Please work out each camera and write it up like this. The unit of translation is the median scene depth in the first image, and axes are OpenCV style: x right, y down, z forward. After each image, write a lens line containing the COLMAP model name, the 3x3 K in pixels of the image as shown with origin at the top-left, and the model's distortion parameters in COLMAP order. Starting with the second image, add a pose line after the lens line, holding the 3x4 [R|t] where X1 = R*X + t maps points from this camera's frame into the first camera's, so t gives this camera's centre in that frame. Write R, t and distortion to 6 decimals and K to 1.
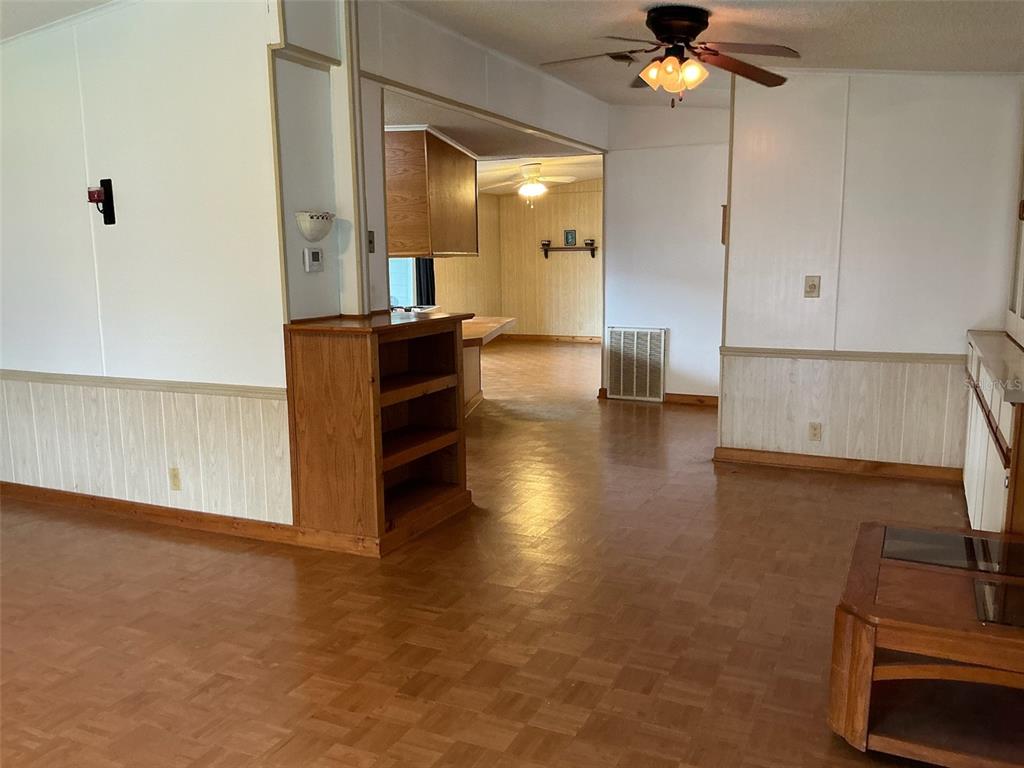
lens RADIAL K [[848.5, 0, 512.0], [0, 848.5, 384.0], [0, 0, 1]] dist [0.058787, -0.108379]
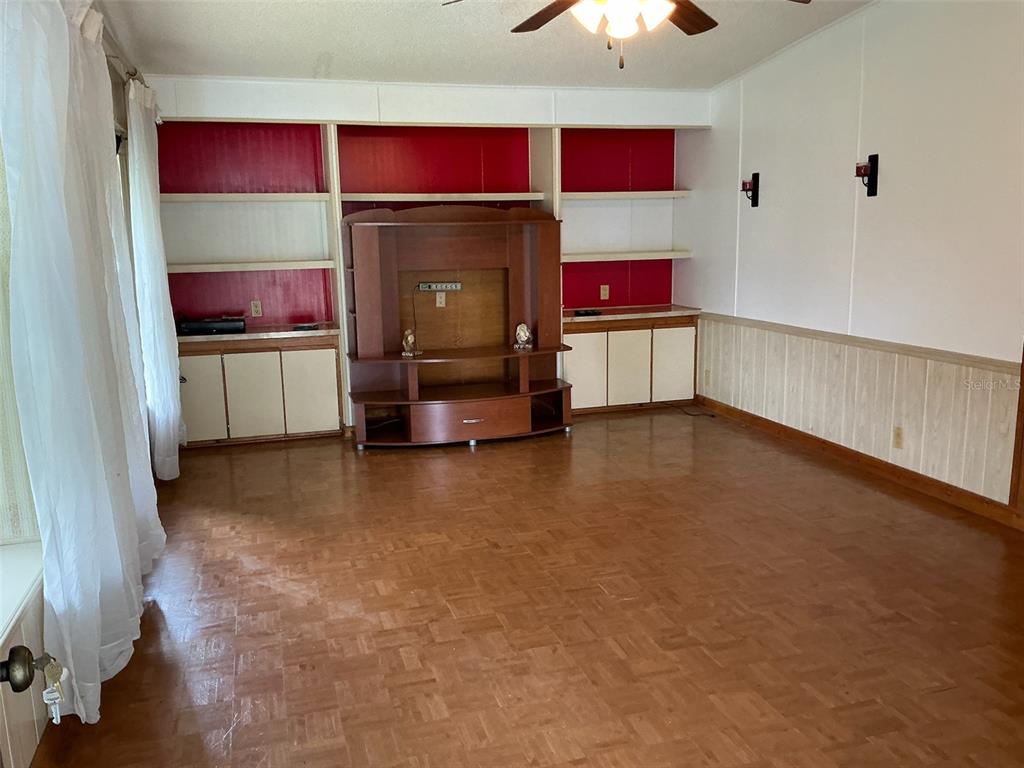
lens RADIAL K [[848.5, 0, 512.0], [0, 848.5, 384.0], [0, 0, 1]] dist [0.058787, -0.108379]
pose [[0.664510, 0.133285, -0.735297, 0.062911], [-0.101886, 0.990936, 0.087547, 0.001516], [0.740301, 0.016740, 0.672067, -0.072792]]
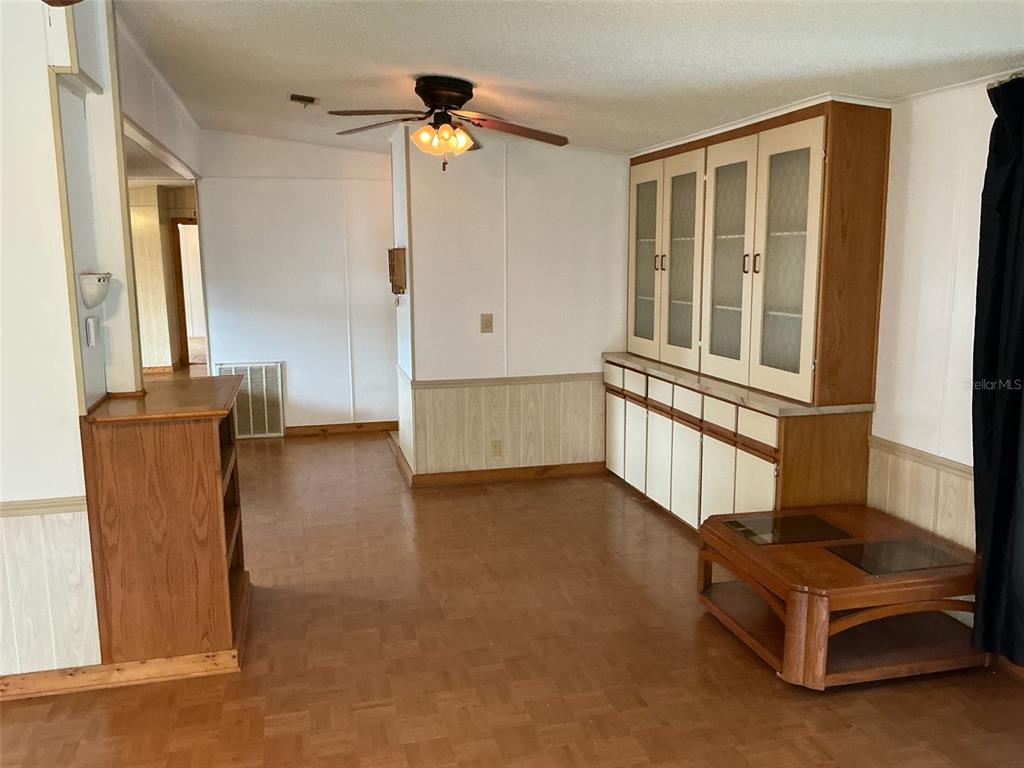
lens RADIAL K [[848.5, 0, 512.0], [0, 848.5, 384.0], [0, 0, 1]] dist [0.058787, -0.108379]
pose [[0.772592, -0.095307, 0.627709, -0.425362], [0.097575, 0.994747, 0.030940, -0.080085], [-0.627360, 0.037345, 0.777833, 0.123130]]
